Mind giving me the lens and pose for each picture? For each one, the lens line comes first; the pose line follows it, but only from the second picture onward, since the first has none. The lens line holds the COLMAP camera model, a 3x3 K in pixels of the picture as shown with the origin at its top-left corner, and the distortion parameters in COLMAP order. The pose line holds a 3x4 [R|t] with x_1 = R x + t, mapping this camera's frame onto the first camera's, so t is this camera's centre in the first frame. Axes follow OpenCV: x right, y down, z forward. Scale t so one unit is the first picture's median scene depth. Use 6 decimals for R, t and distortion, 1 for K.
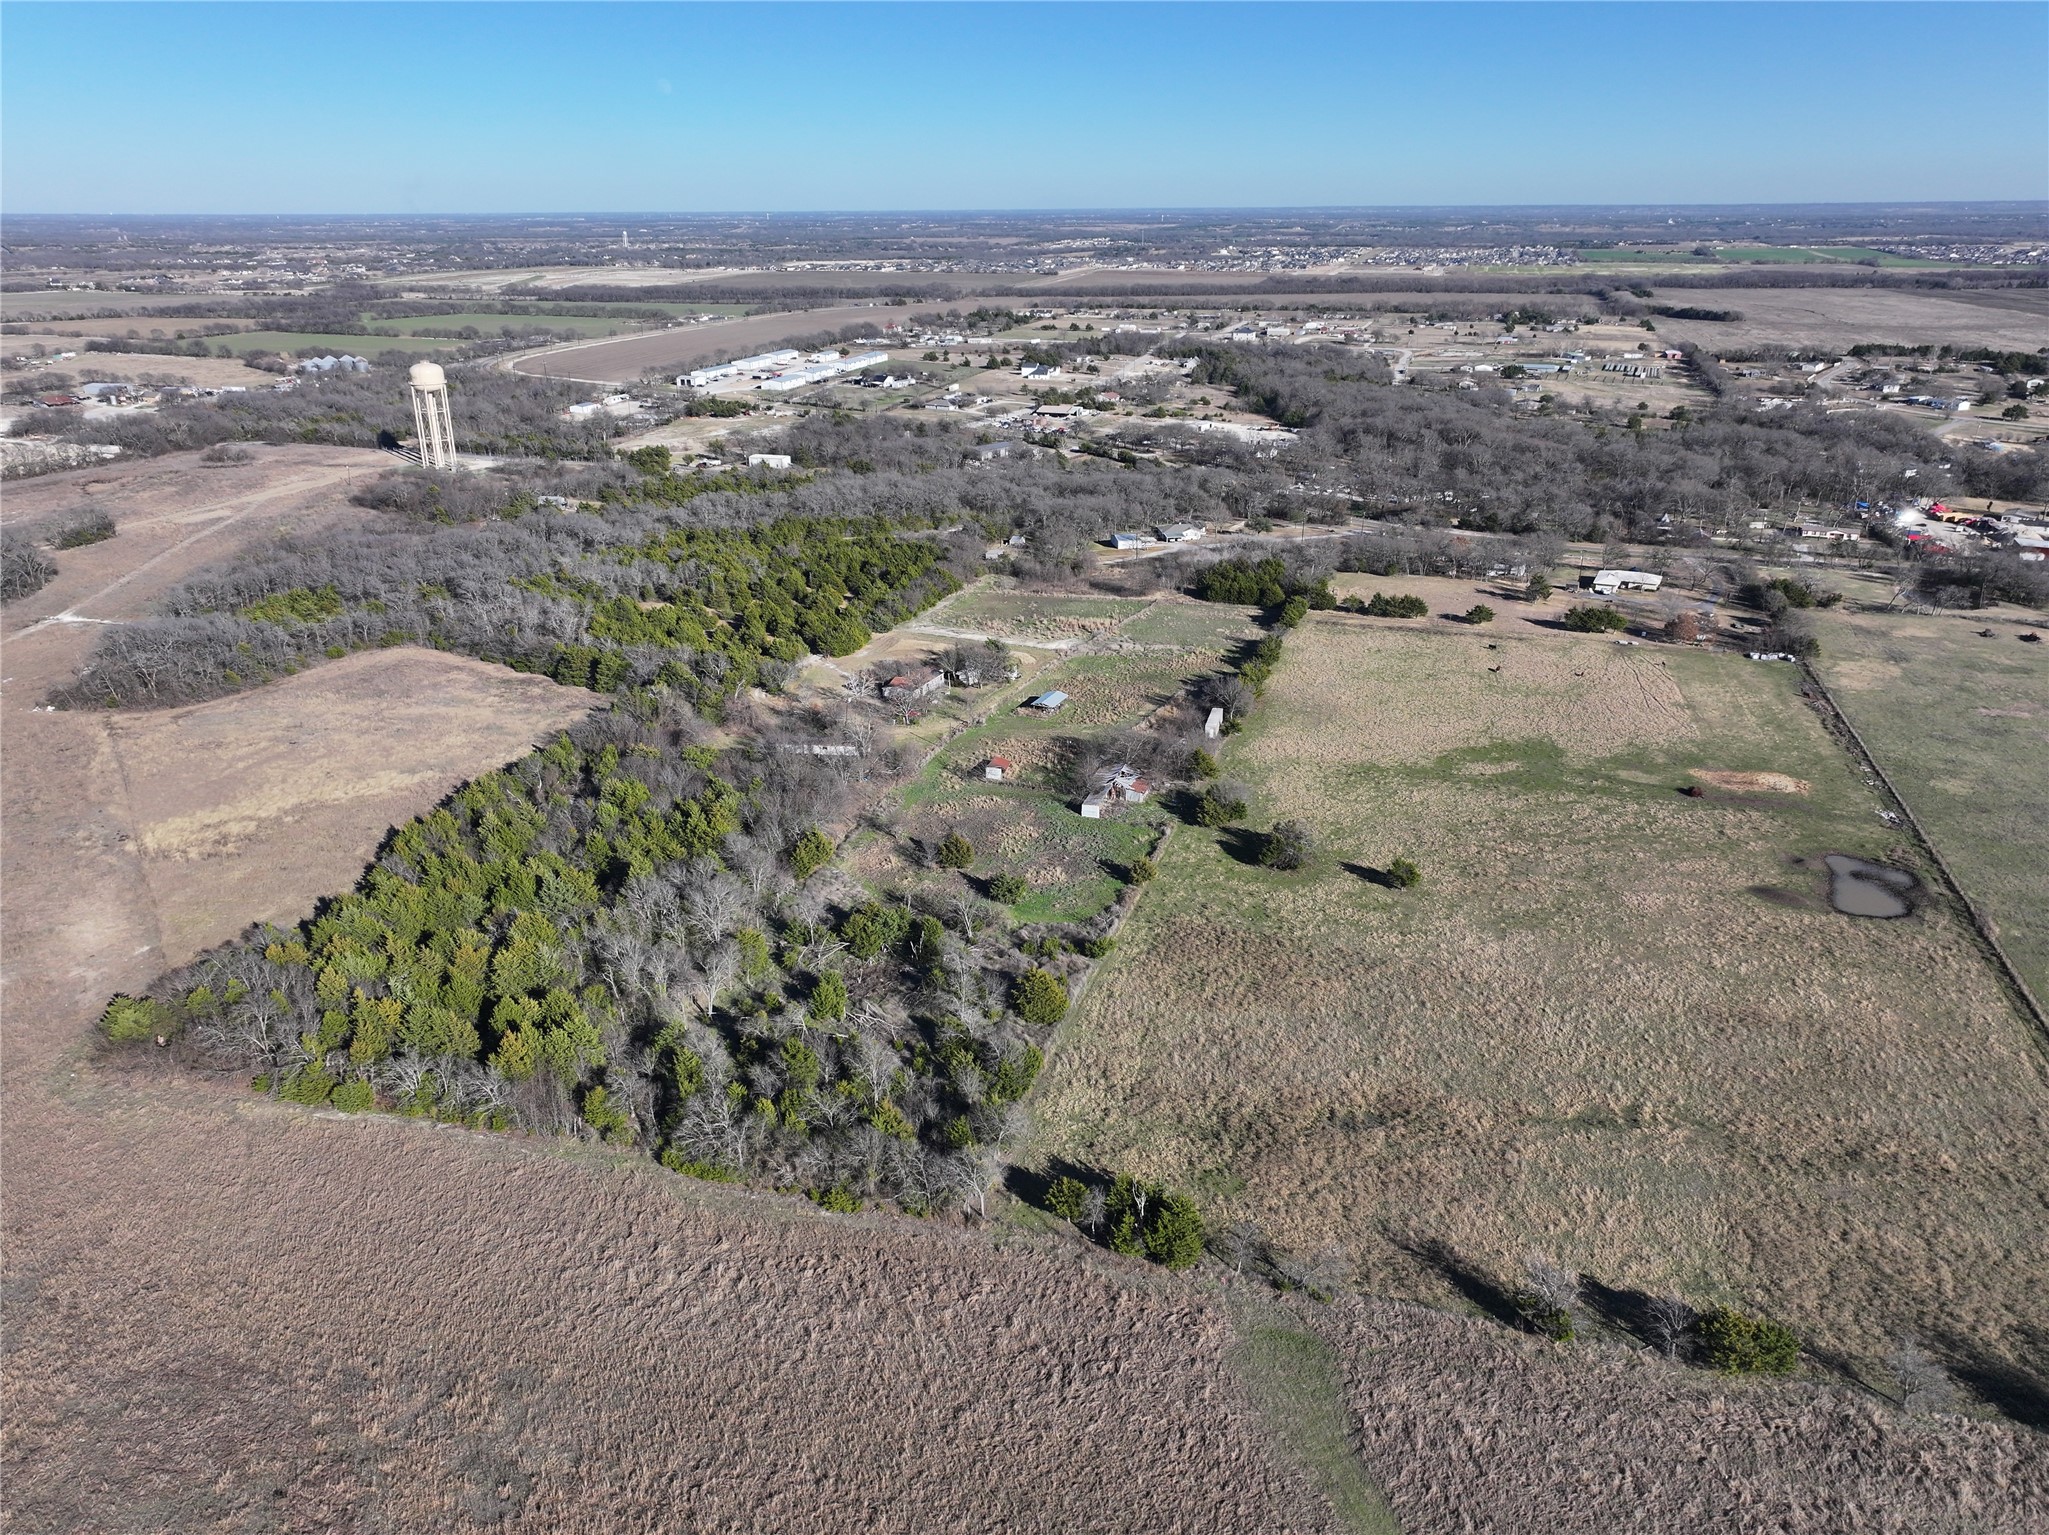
lens RADIAL K [[1435.0, 0, 1020.1], [0, 1435.0, 765.5], [0, 0, 1]] dist [-0.008556, 0.025372]
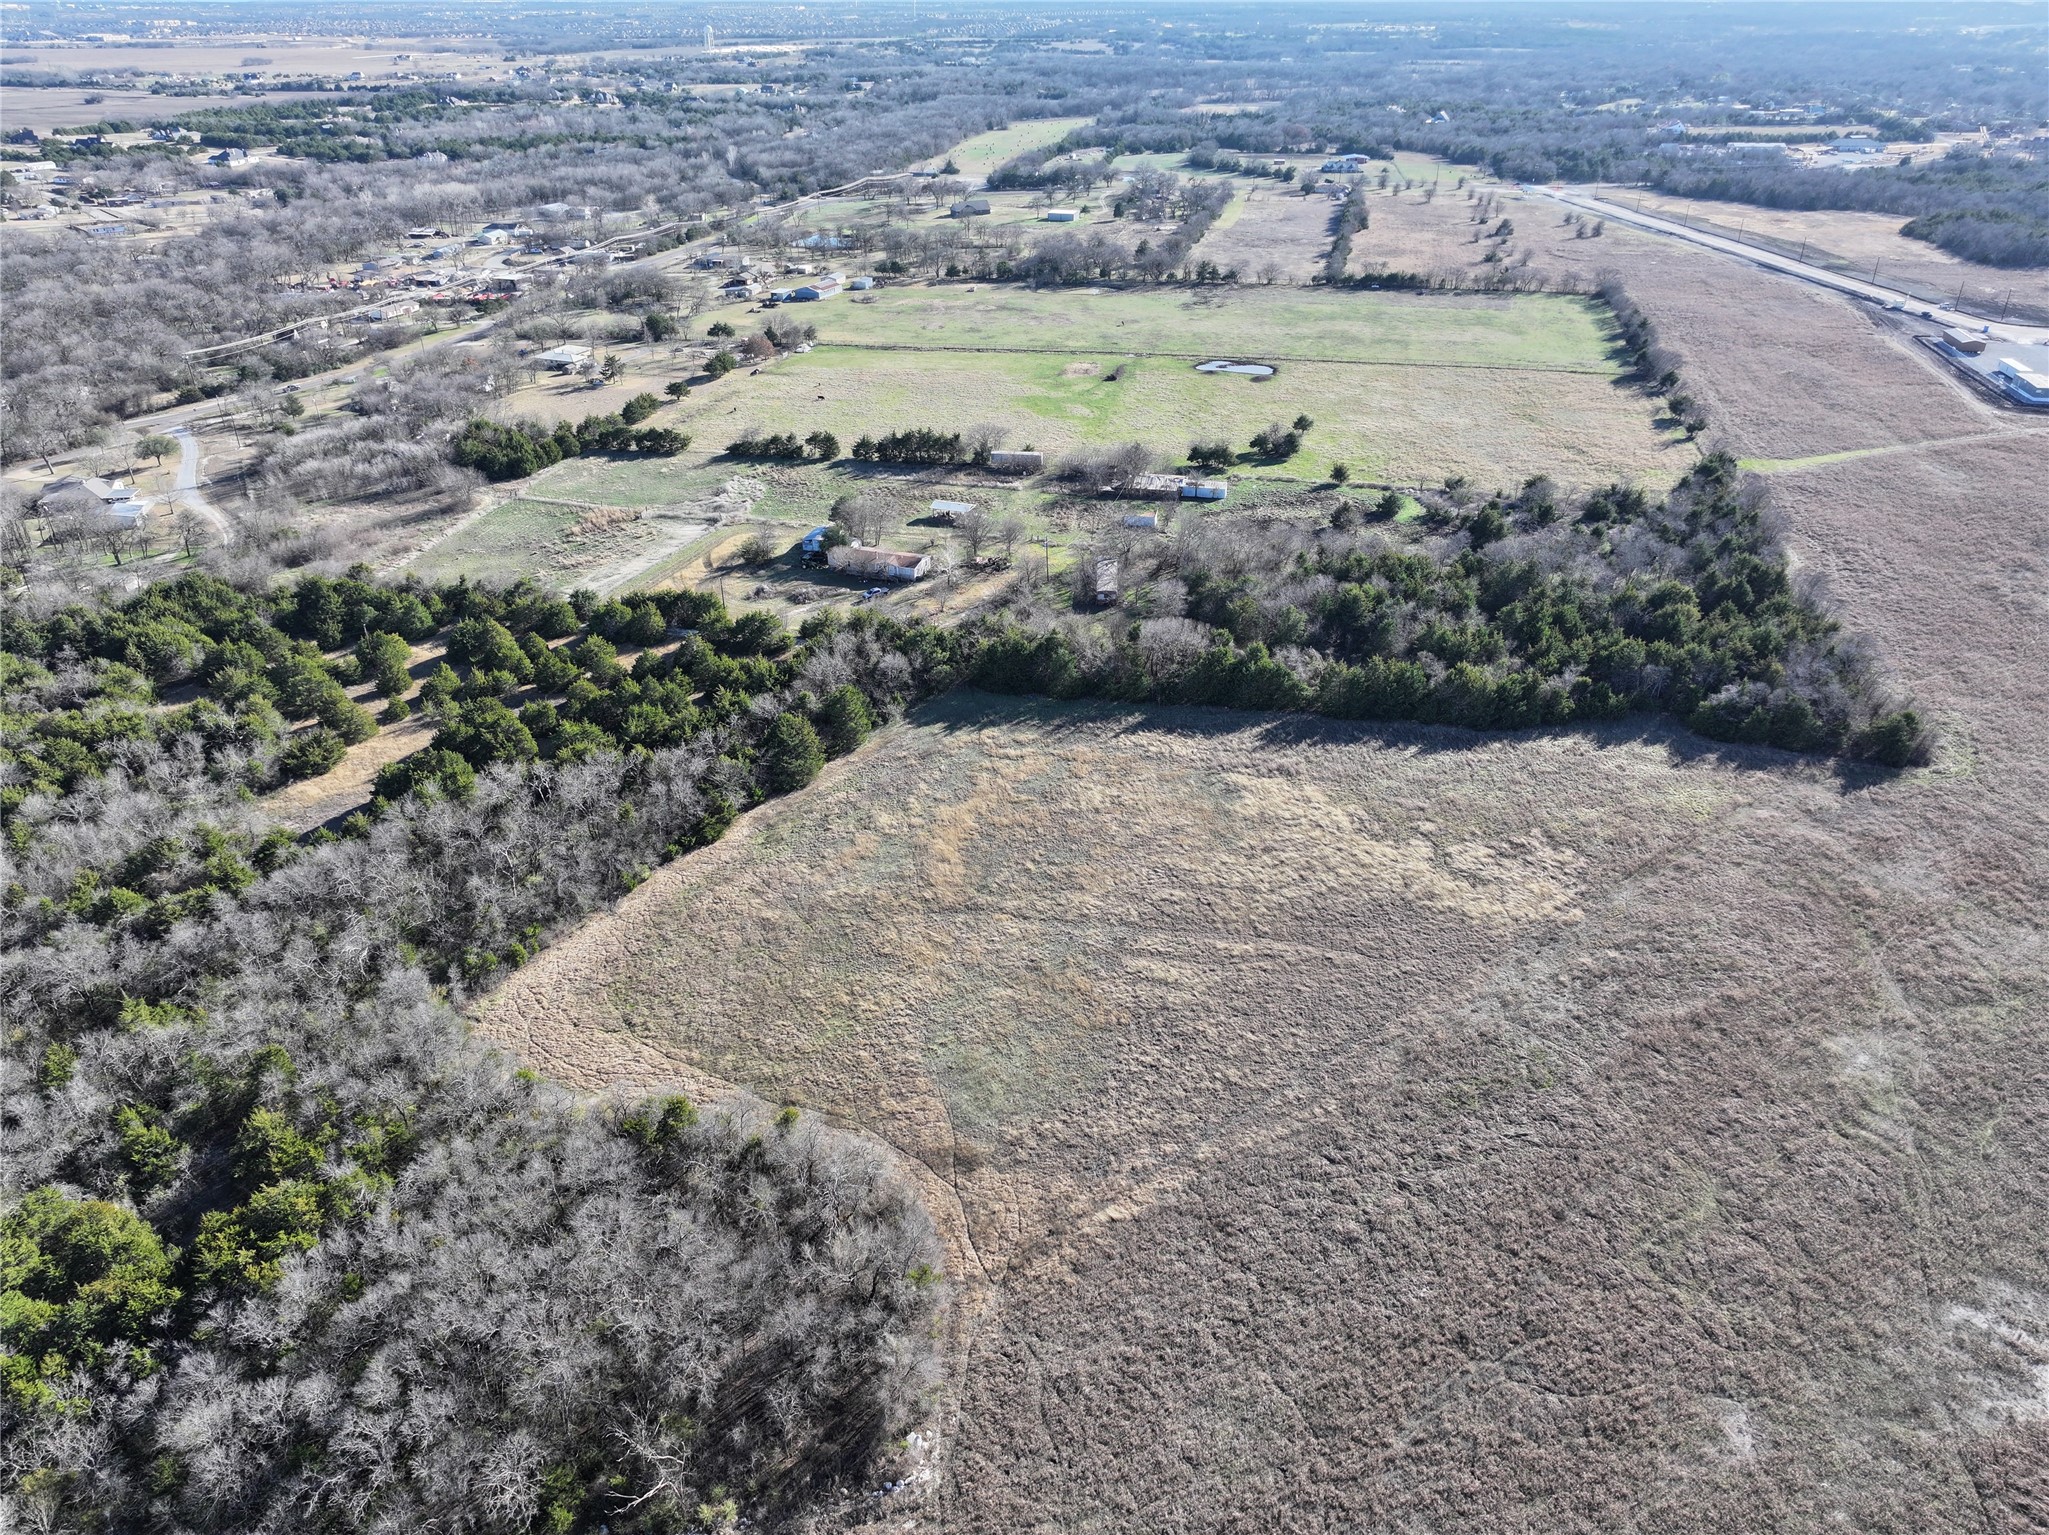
lens RADIAL K [[1431.1, 0, 1019.9], [0, 1431.1, 768.3], [0, 0, 1]] dist [-0.004415, 0.017461]
pose [[-0.070333, -0.474302, 0.877548, -0.991848], [0.368049, 0.805318, 0.464761, -0.361598], [-0.927143, 0.355669, 0.117926, 0.951782]]
